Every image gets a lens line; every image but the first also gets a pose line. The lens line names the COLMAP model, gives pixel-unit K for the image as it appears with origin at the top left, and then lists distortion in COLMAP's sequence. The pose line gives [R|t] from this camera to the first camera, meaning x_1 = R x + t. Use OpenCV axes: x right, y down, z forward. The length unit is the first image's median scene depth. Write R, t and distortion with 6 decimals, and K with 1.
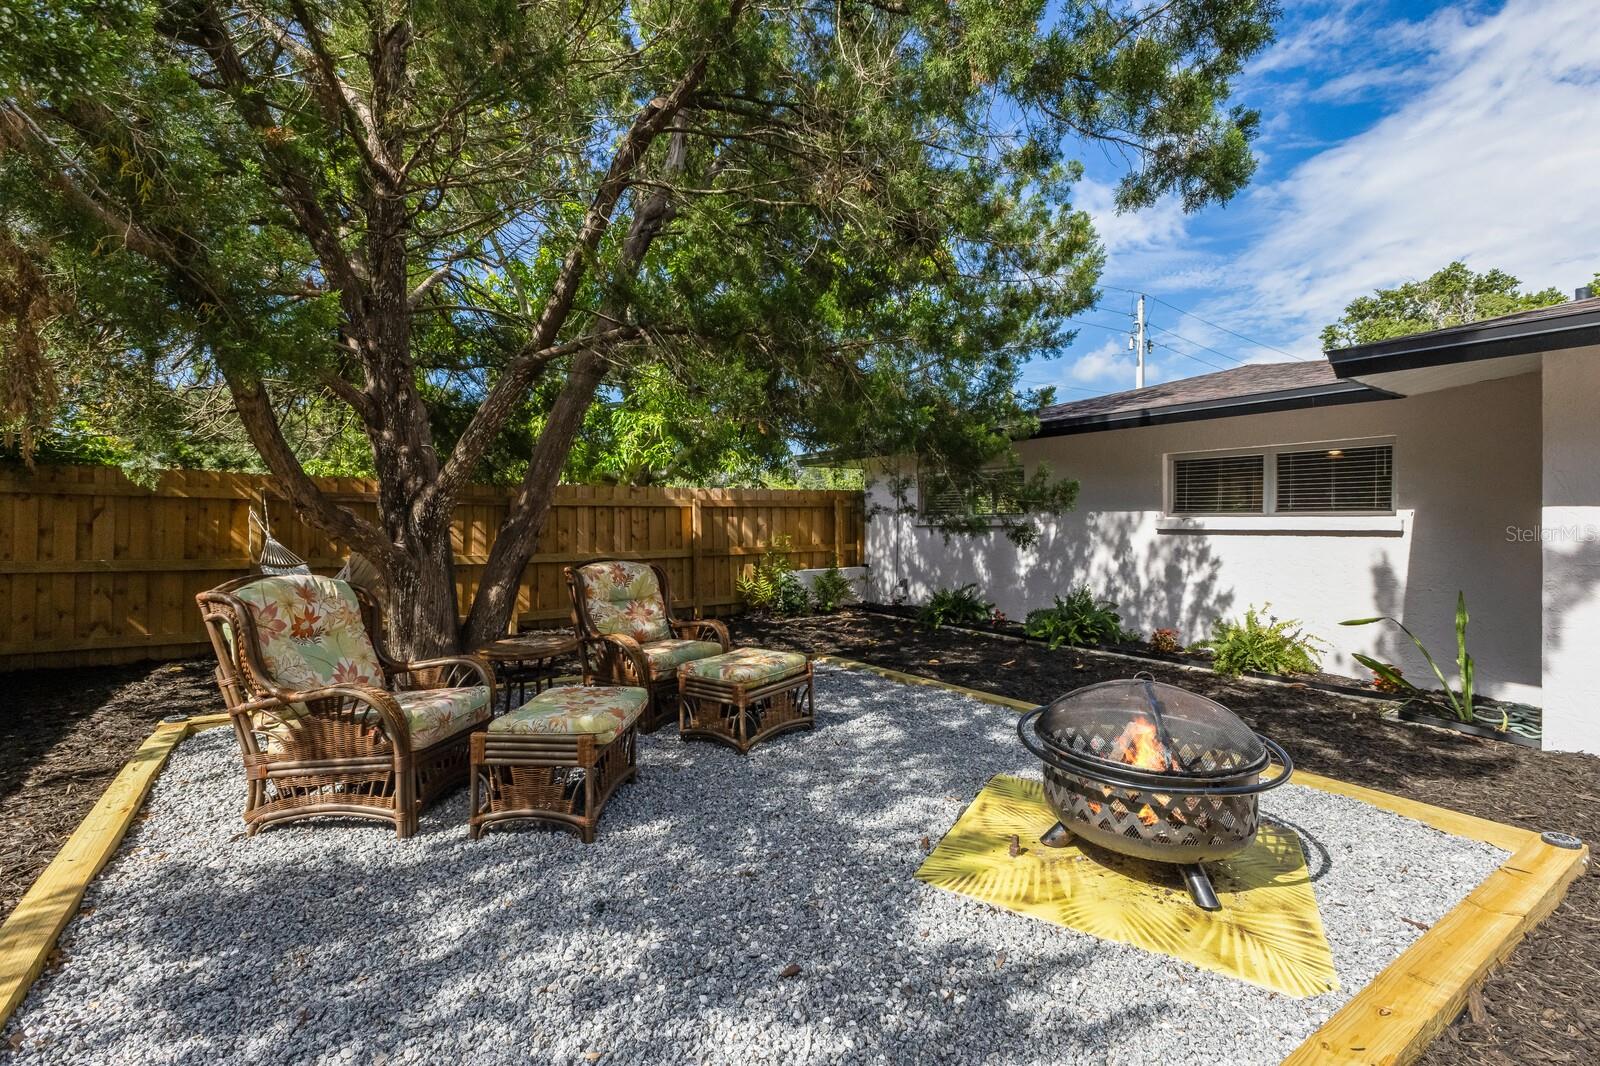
lens RADIAL K [[708.5, 0, 800.0], [0, 708.5, 533.0], [0, 0, 1]] dist [0.010406, -0.000313]
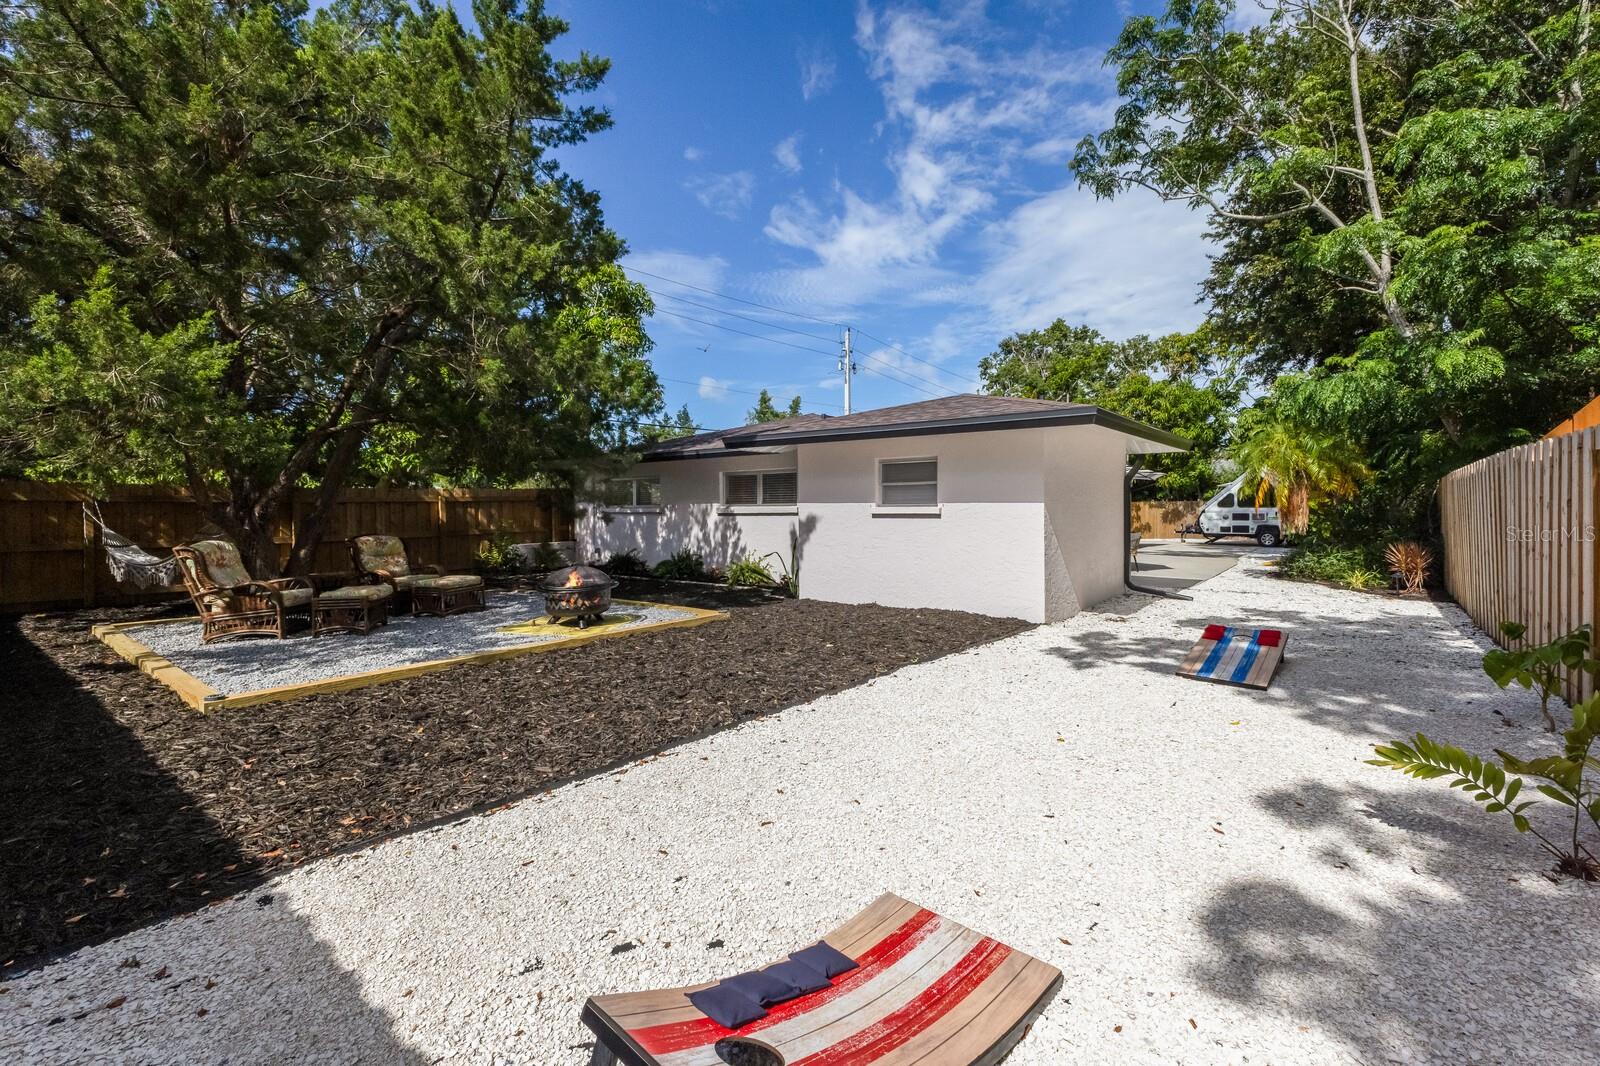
lens RADIAL K [[688.8, 0, 802.3], [0, 688.8, 524.0], [0, 0, 1]] dist [0.016323, 0.000096]
pose [[0.957873, -0.017292, 0.286670, 0.195707], [0.014838, 0.999832, 0.010730, 0.004806], [-0.286807, -0.006025, 0.957969, -0.720354]]
